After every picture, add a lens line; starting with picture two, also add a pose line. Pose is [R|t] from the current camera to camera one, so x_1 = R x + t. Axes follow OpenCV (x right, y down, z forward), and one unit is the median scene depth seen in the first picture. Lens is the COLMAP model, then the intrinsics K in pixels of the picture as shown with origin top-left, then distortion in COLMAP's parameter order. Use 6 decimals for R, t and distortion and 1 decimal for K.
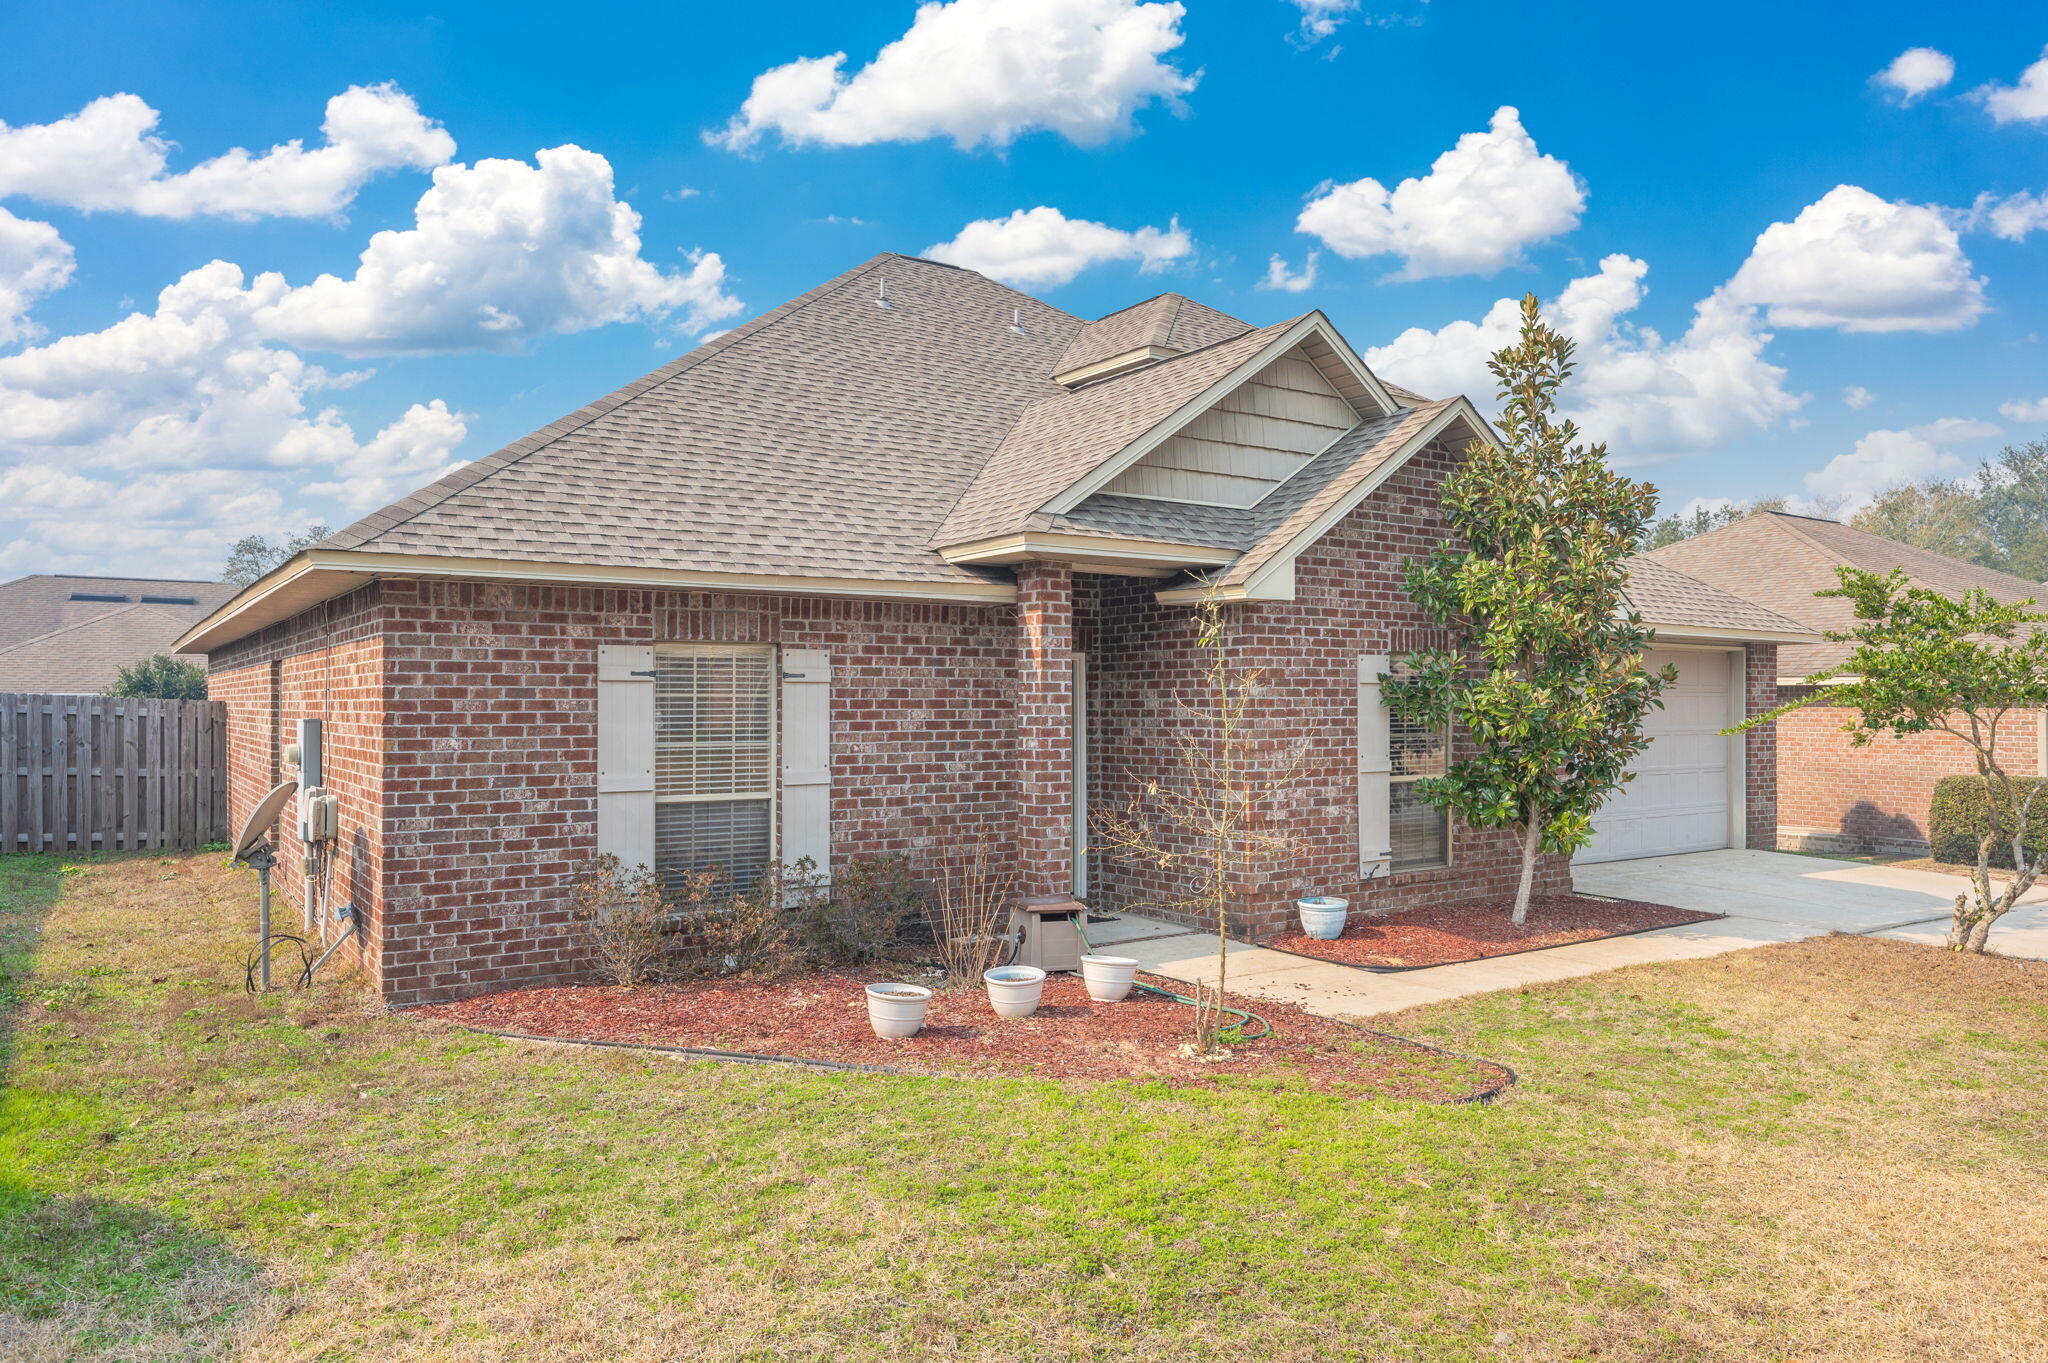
lens RADIAL K [[1374.3, 0, 1017.8], [0, 1374.3, 693.1], [0, 0, 1]] dist [0.014132, 0.021341]
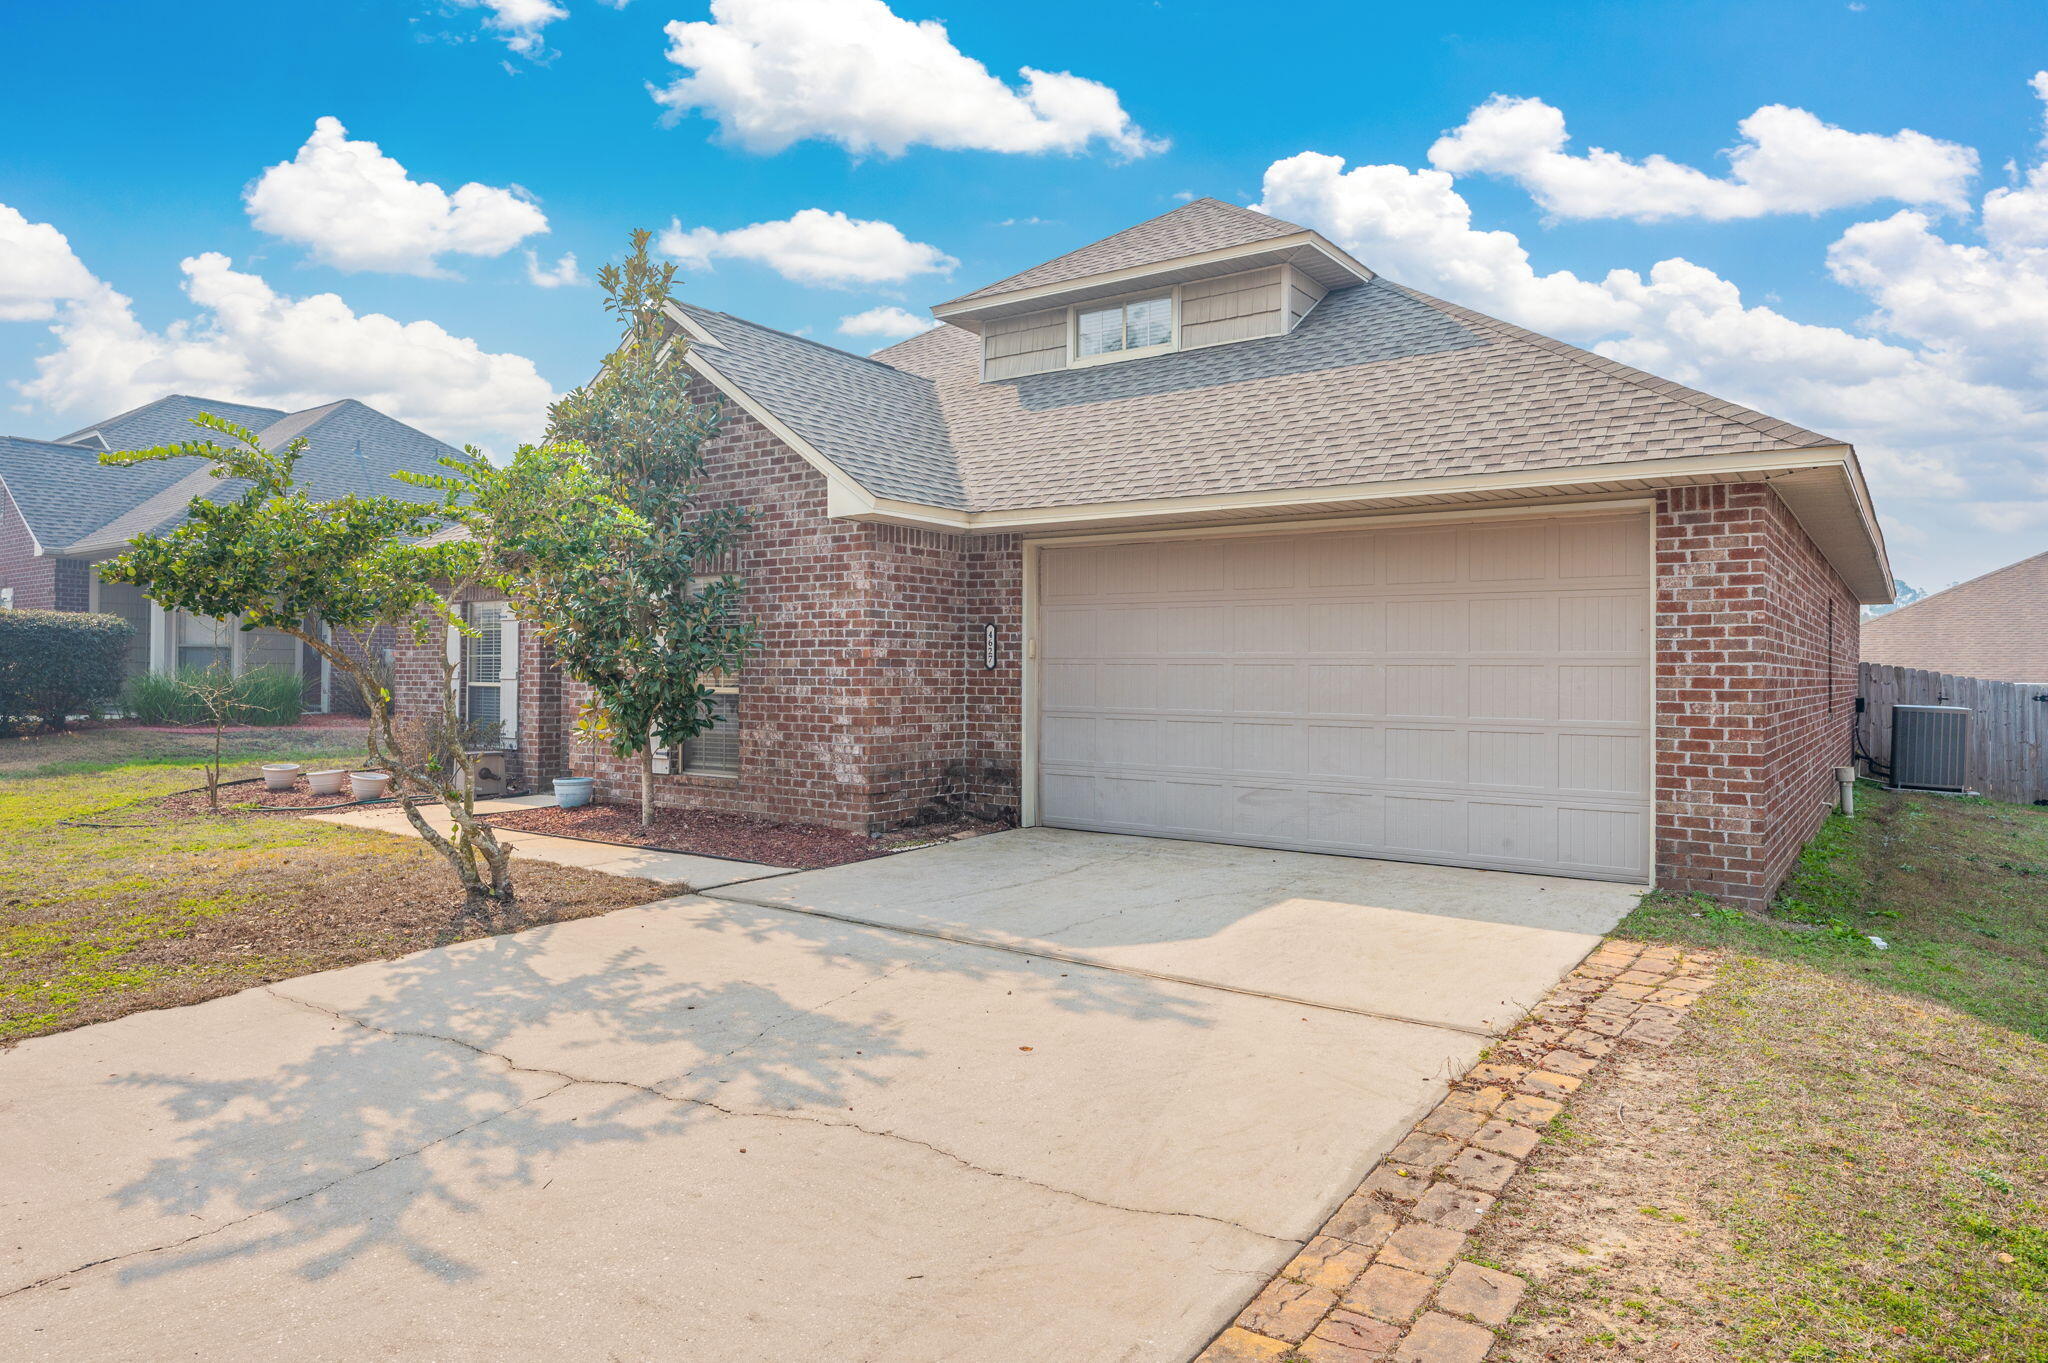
lens RADIAL K [[1246.6, 0, 1011.8], [0, 1246.6, 672.4], [0, 0, 1]] dist [0.010691, -0.004580]
pose [[0.327324, 0.001428, -0.944911, 1.430426], [-0.000531, 0.999999, 0.001327, 0.051605], [0.944912, 0.000067, 0.327324, 1.002482]]
